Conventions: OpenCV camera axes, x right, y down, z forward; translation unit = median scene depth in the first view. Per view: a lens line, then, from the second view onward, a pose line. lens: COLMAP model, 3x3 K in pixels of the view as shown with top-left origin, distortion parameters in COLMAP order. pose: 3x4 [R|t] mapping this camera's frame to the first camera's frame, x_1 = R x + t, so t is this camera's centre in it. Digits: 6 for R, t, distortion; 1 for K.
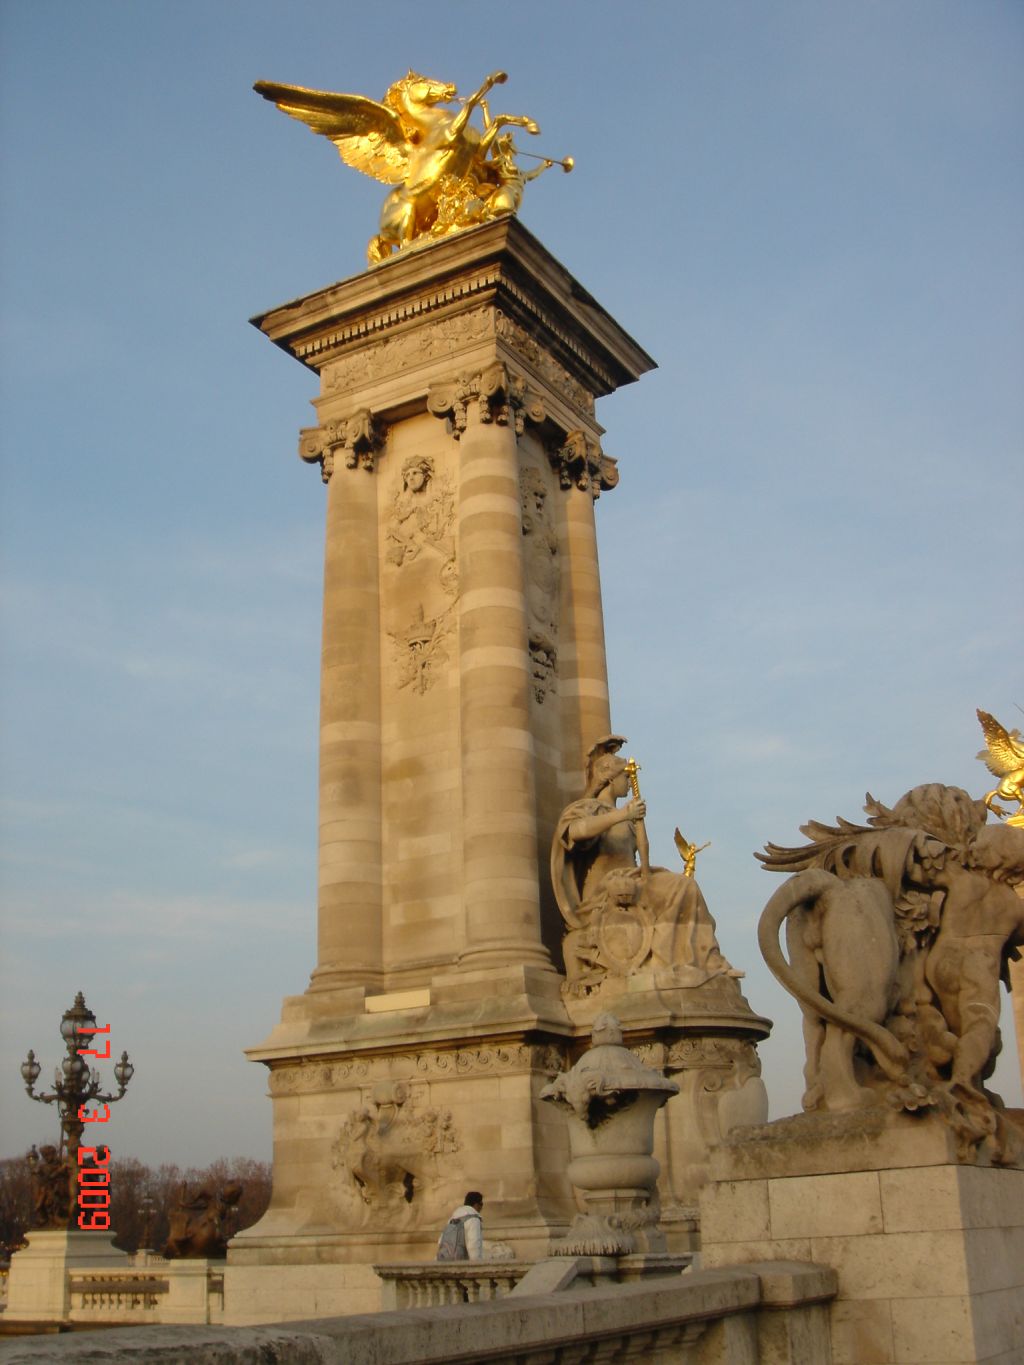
lens RADIAL K [[1549.6, 0, 512.0], [0, 1549.6, 682.5], [0, 0, 1]] dist [-0.150705, 0.130606]
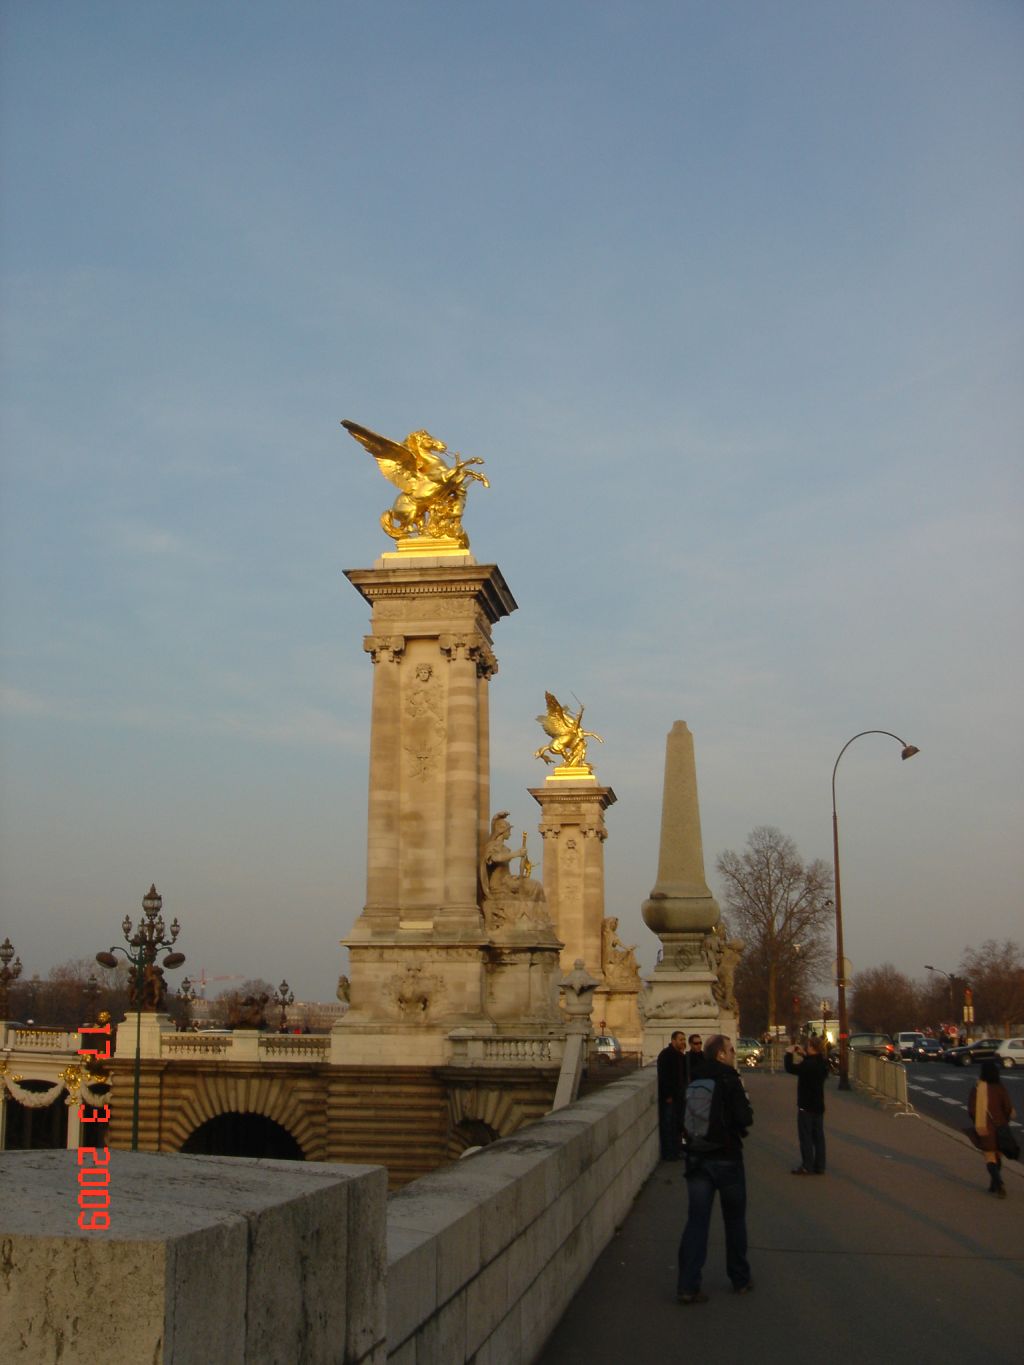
lens RADIAL K [[1549.6, 0, 512.0], [0, 1549.6, 682.5], [0, 0, 1]] dist [-0.150705, 0.130606]
pose [[0.924542, 0.120735, 0.361448, -0.759212], [-0.165736, 0.981478, 0.096088, -0.366653], [-0.343152, -0.148742, 0.927428, -1.056652]]
